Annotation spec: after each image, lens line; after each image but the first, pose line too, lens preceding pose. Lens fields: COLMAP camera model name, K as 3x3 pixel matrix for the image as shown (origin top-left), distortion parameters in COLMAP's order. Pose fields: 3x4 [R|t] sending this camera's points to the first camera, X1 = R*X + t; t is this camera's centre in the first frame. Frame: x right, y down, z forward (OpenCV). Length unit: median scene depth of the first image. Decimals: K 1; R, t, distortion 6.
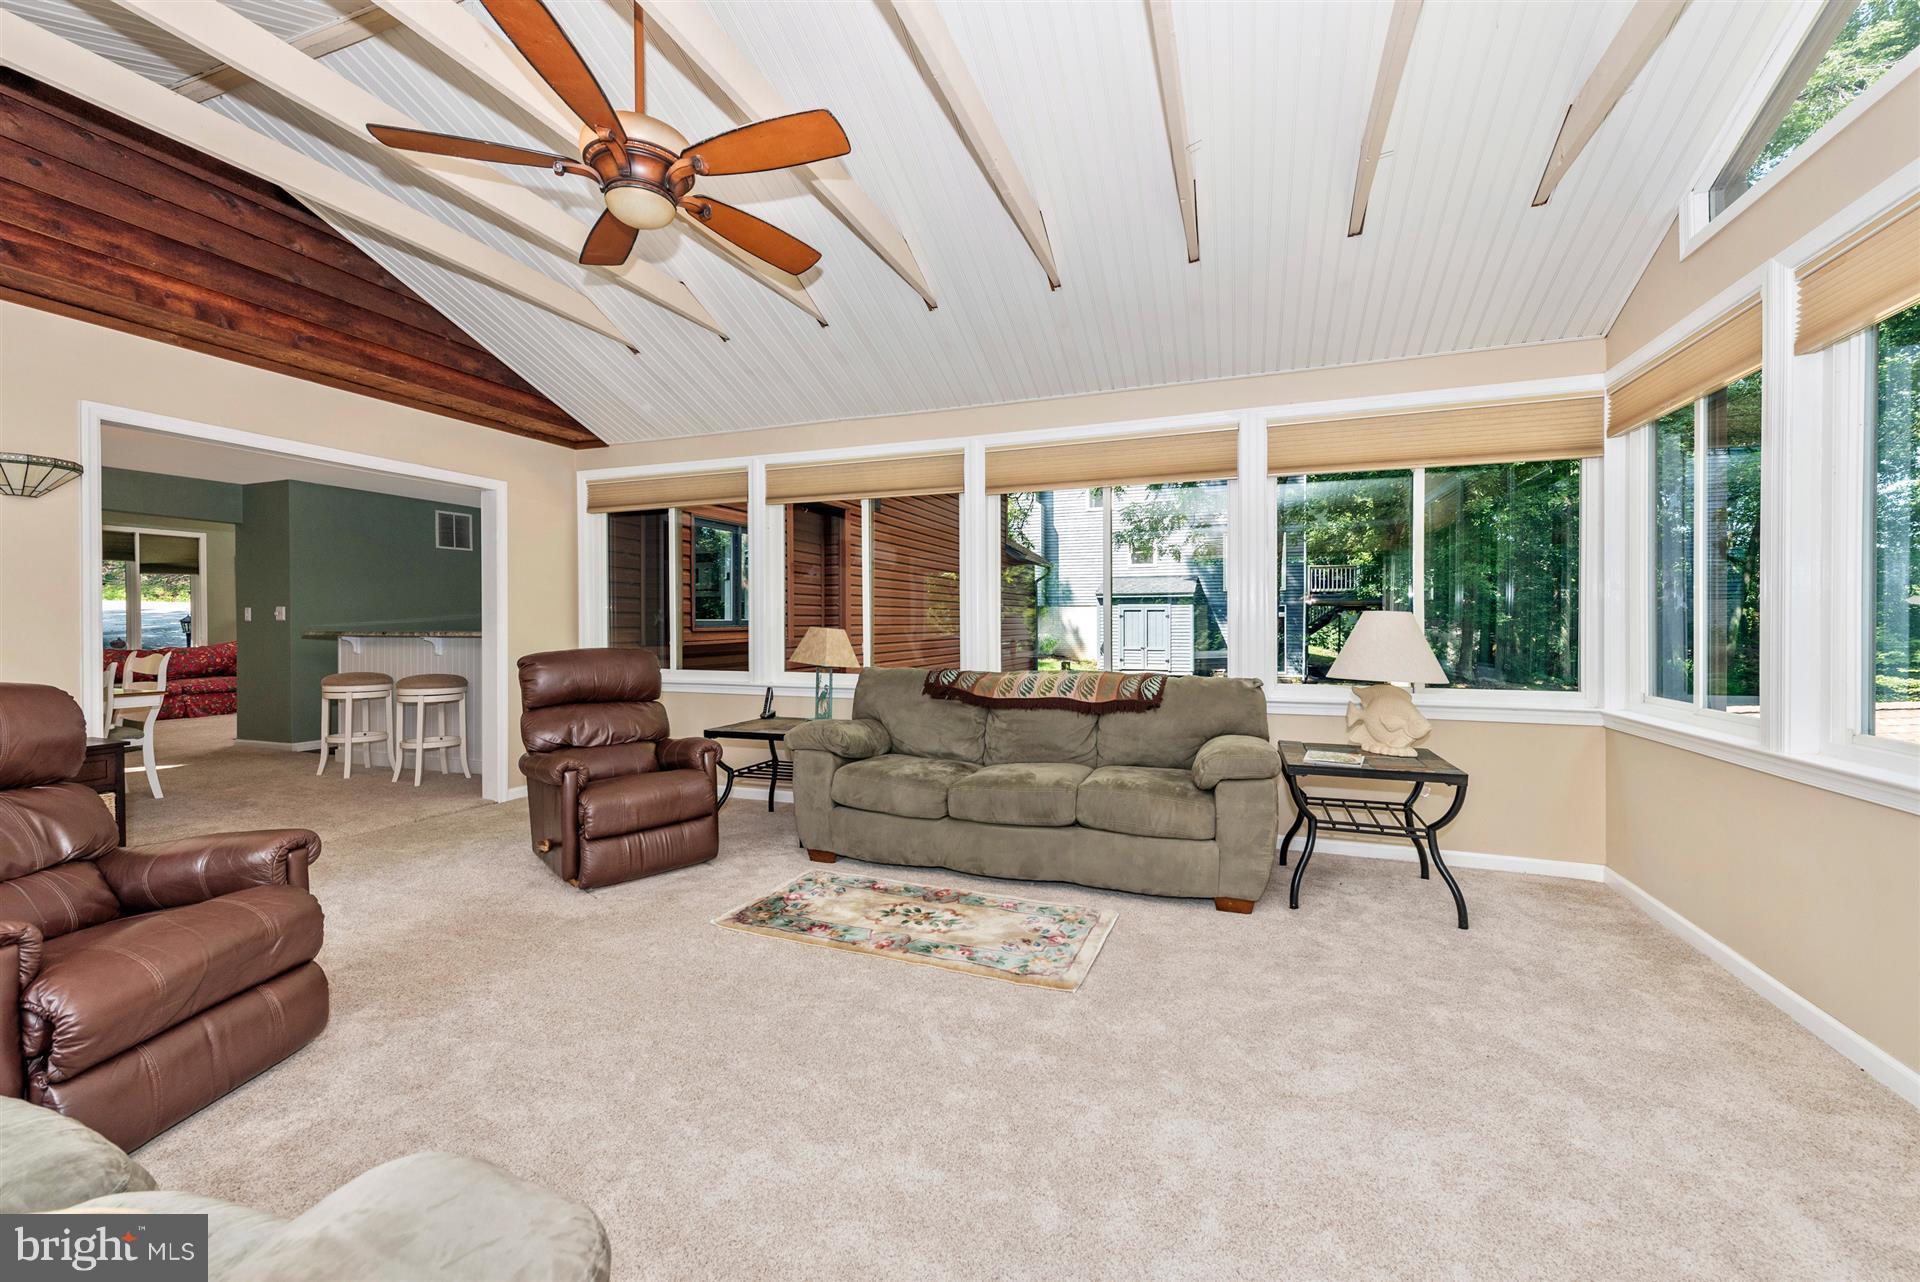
lens RADIAL K [[755.2, 0, 946.6], [0, 755.2, 624.8], [0, 0, 1]] dist [0.009719, -0.000363]
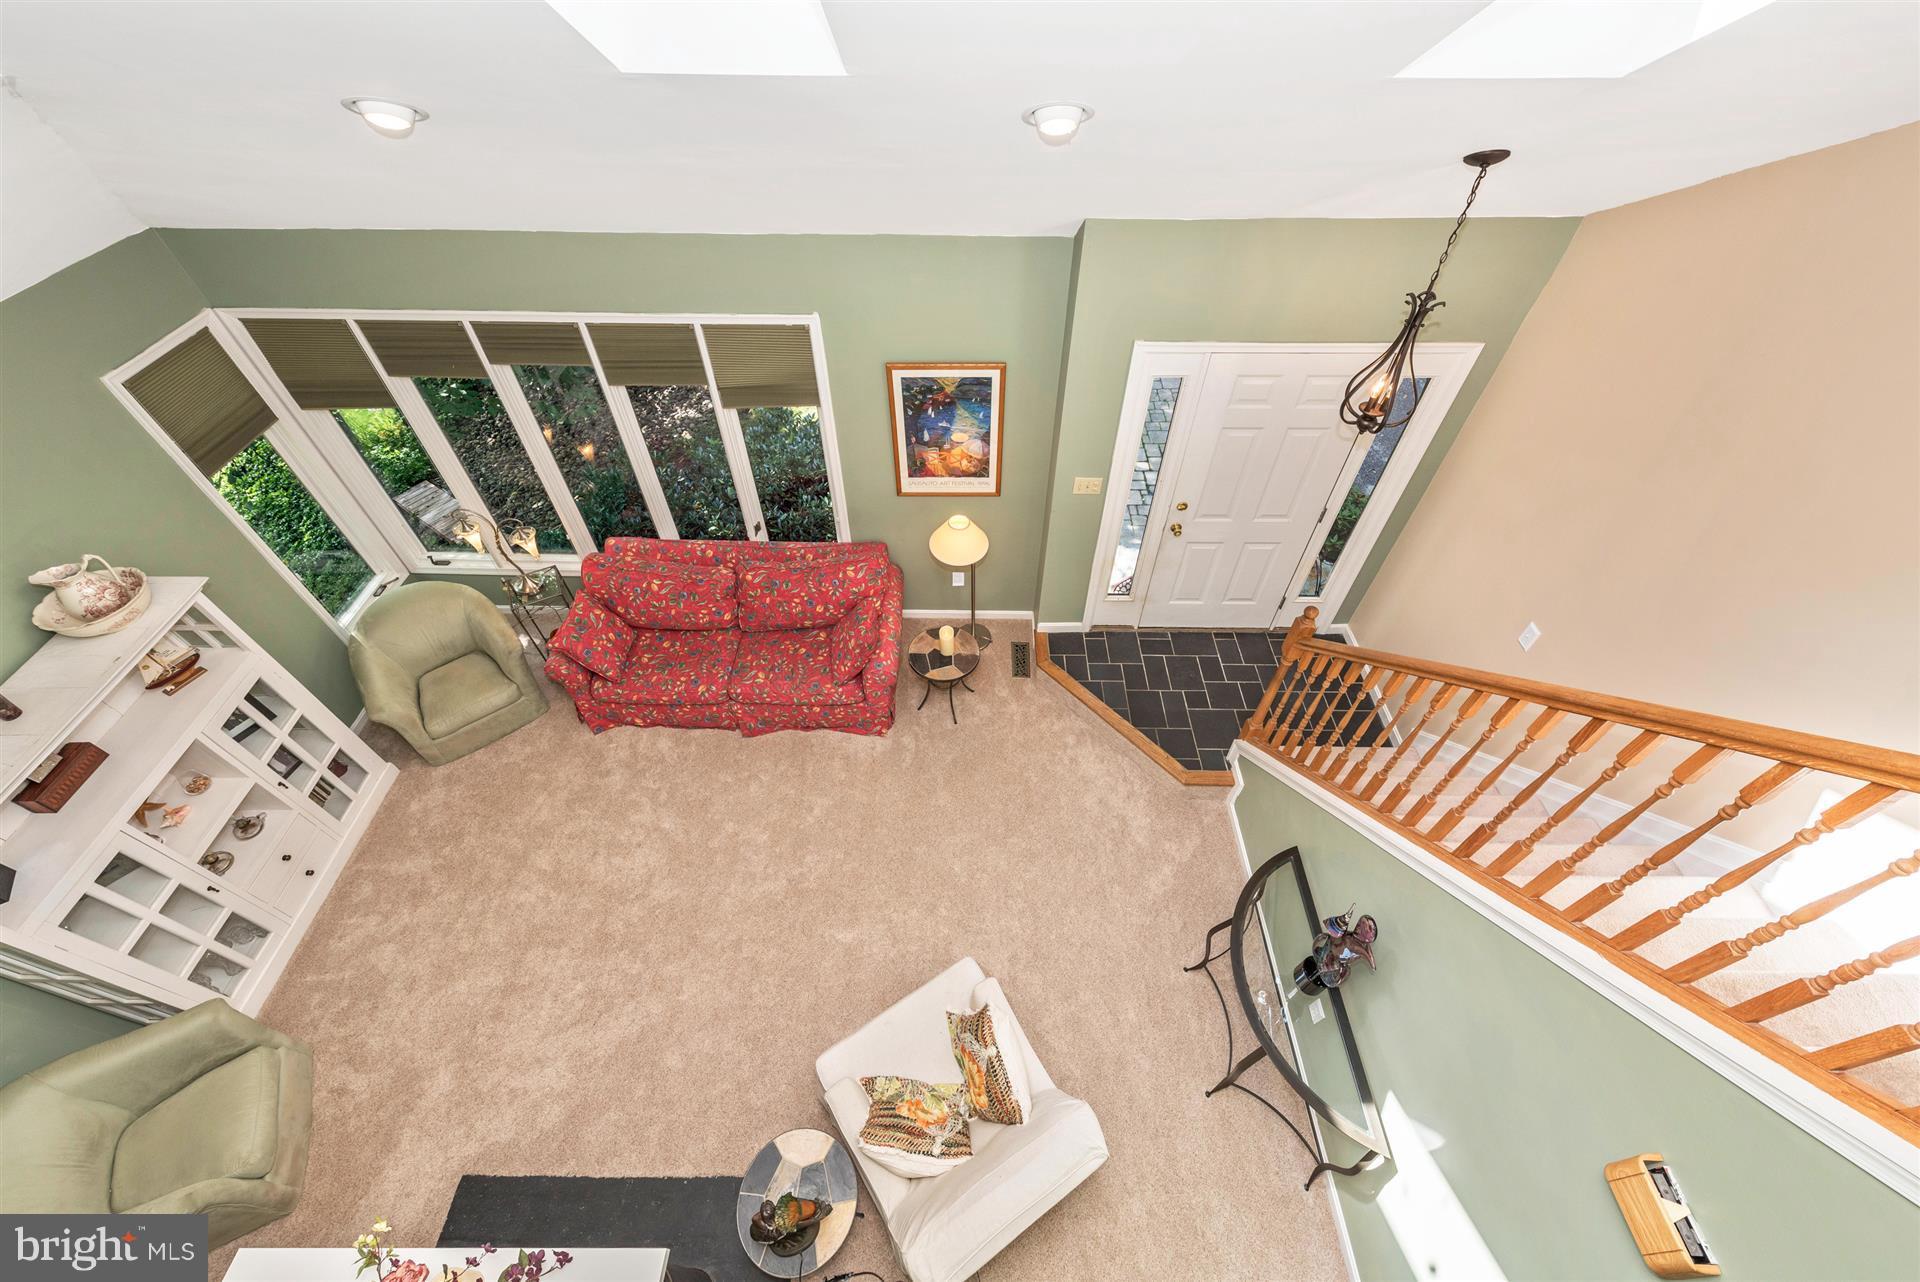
lens RADIAL K [[755.2, 0, 958.4], [0, 755.2, 636.3], [0, 0, 1]] dist [0.009719, -0.000363]
pose [[0.344990, 0.704630, -0.620064, -0.620796], [-0.003945, 0.661705, 0.749754, -0.324570], [0.938598, -0.256211, 0.231061, 0.994580]]
